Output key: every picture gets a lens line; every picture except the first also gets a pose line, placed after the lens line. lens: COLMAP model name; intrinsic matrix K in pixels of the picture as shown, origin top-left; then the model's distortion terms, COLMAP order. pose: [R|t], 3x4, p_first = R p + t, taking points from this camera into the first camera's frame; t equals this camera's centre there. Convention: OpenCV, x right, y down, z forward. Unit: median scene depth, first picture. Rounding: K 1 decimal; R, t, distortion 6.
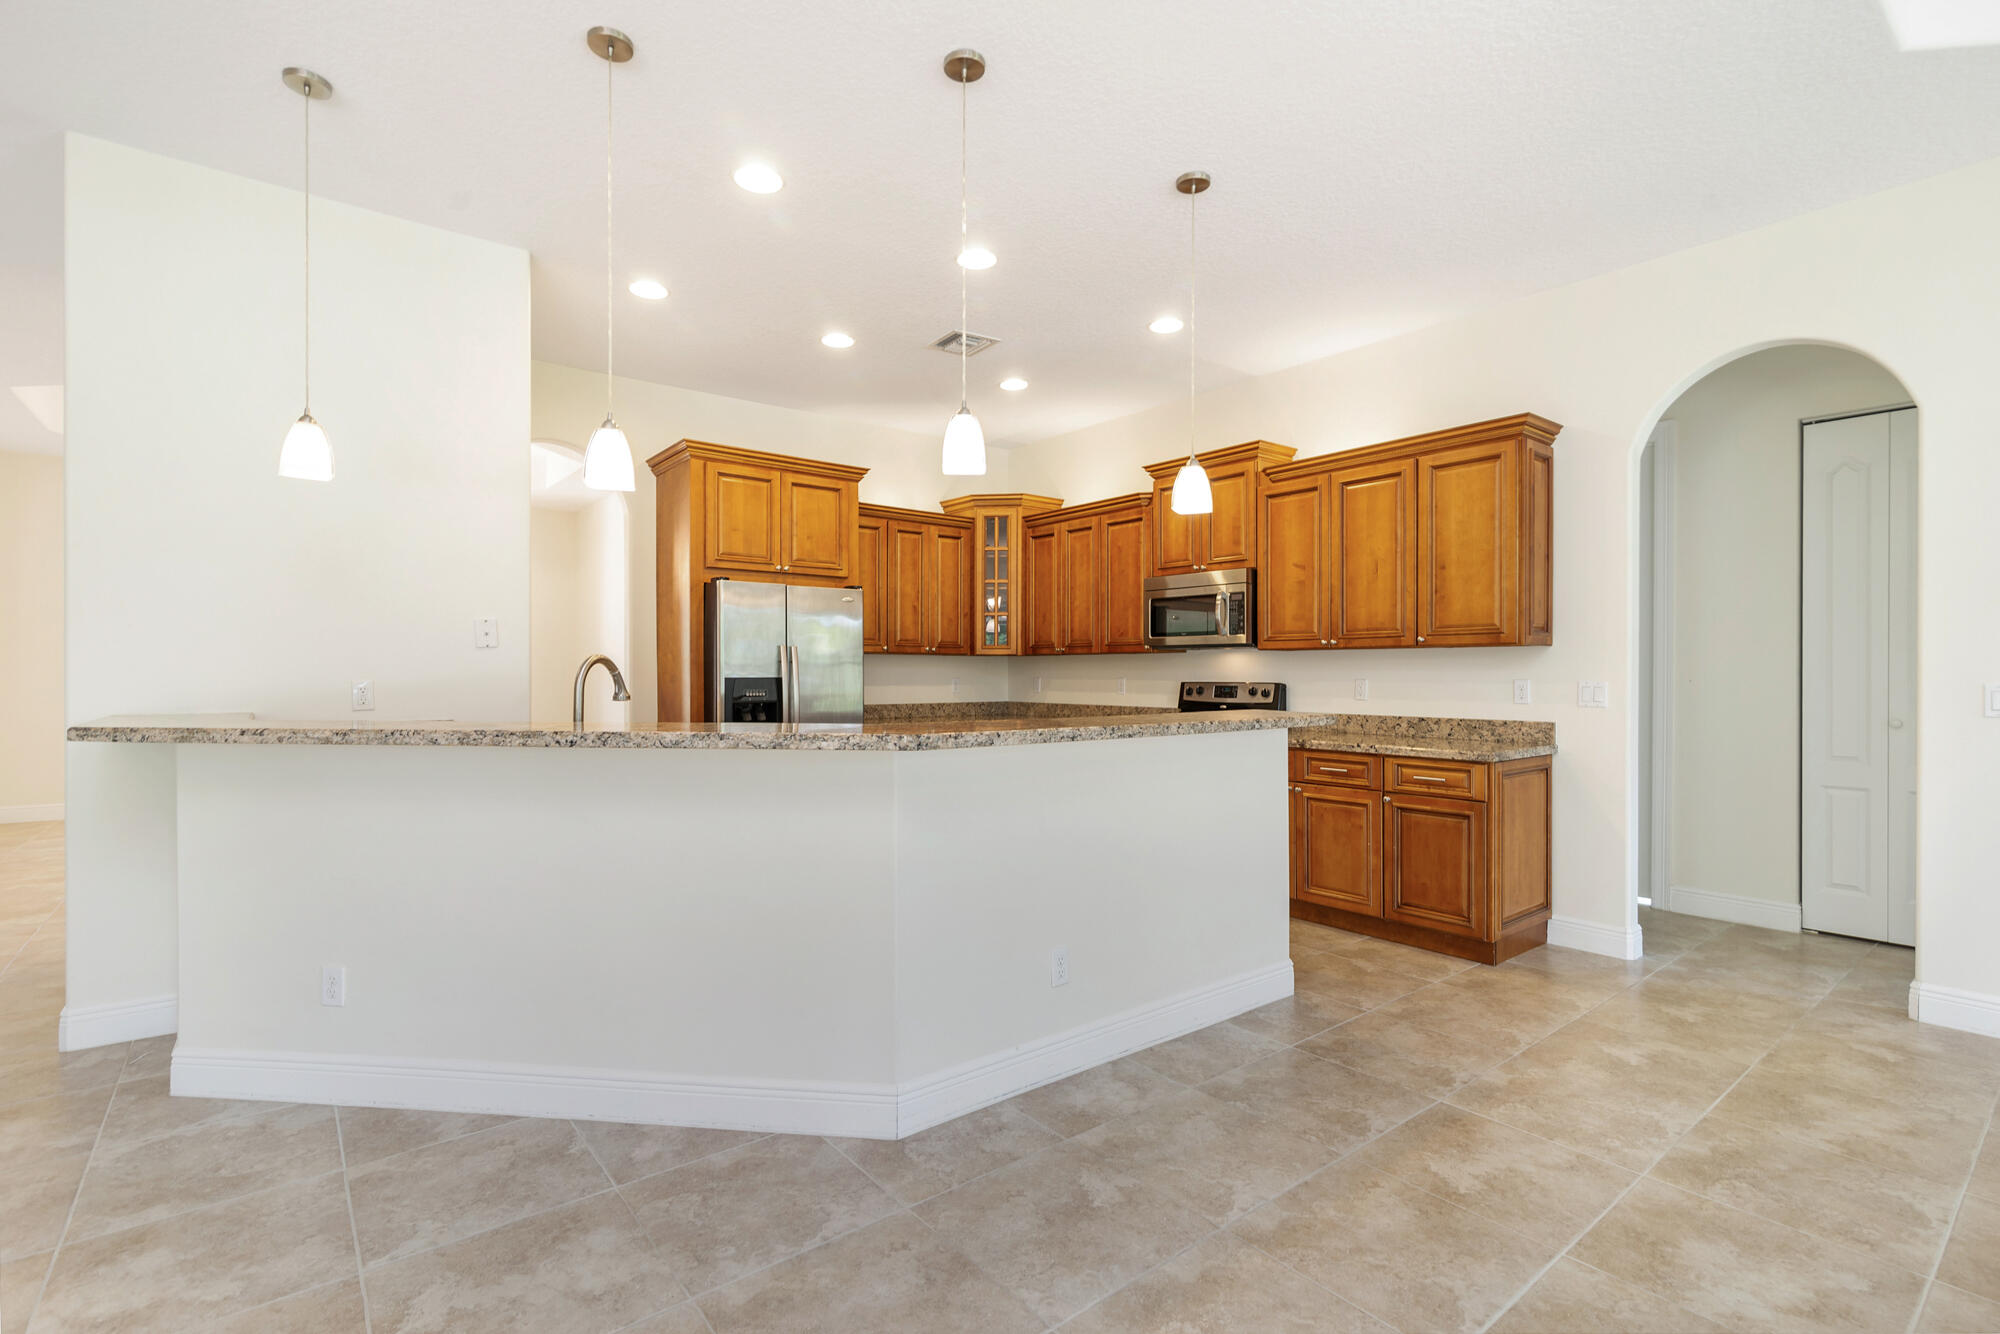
lens RADIAL K [[919.0, 0, 996.2], [0, 919.0, 679.8], [0, 0, 1]] dist [0.001193, -0.001066]
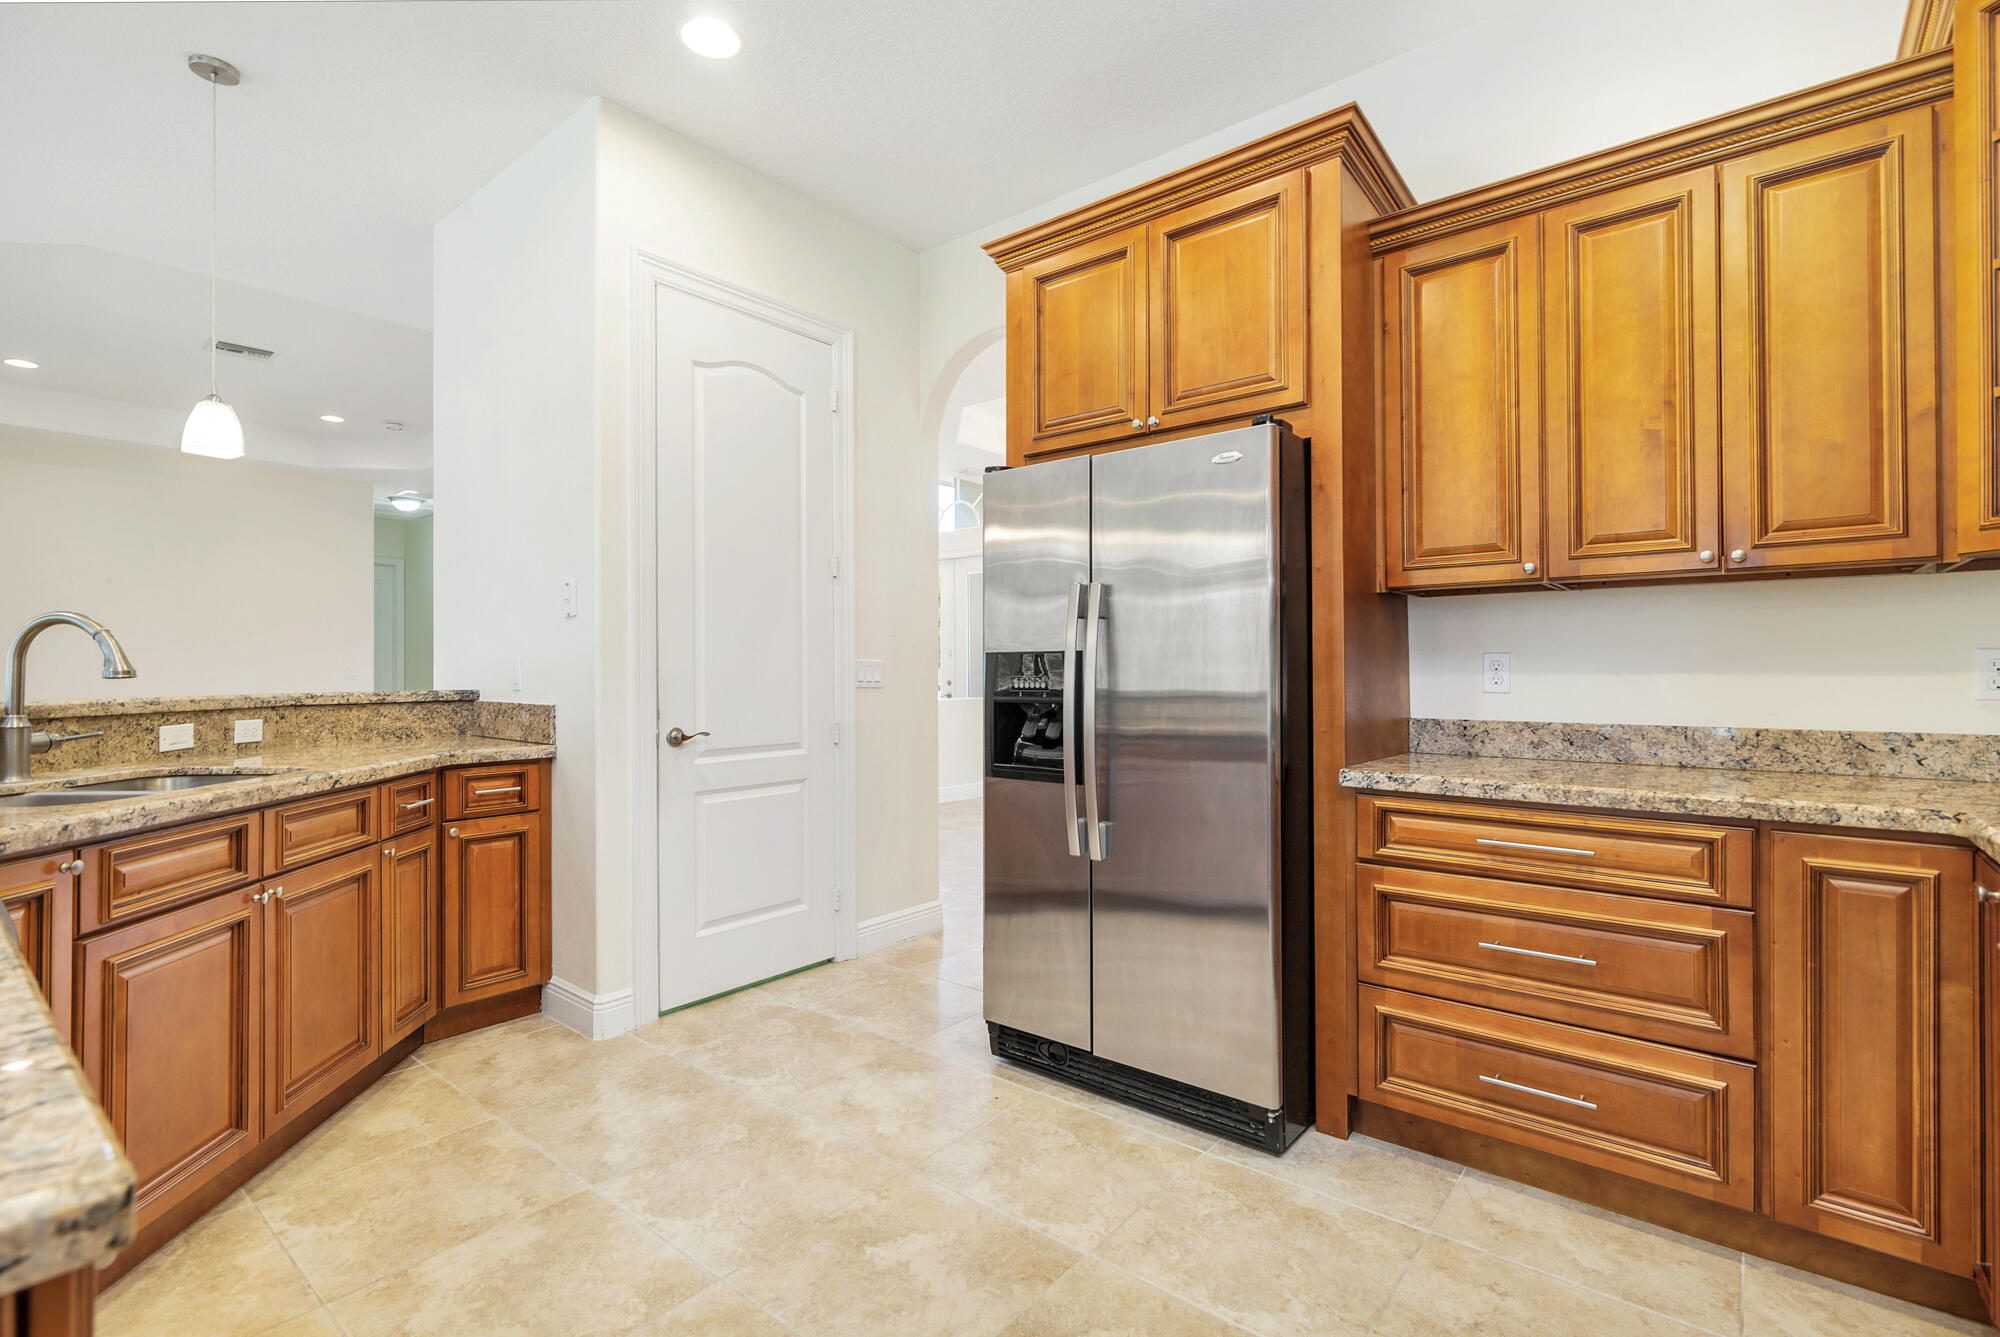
lens RADIAL K [[919.0, 0, 992.8], [0, 919.0, 666.5], [0, 0, 1]] dist [0.001193, -0.001066]
pose [[0.212425, -0.006488, -0.977156, 0.436159], [-0.005726, 0.999953, -0.007884, 0.018511], [0.977160, 0.007270, 0.212378, 1.656413]]
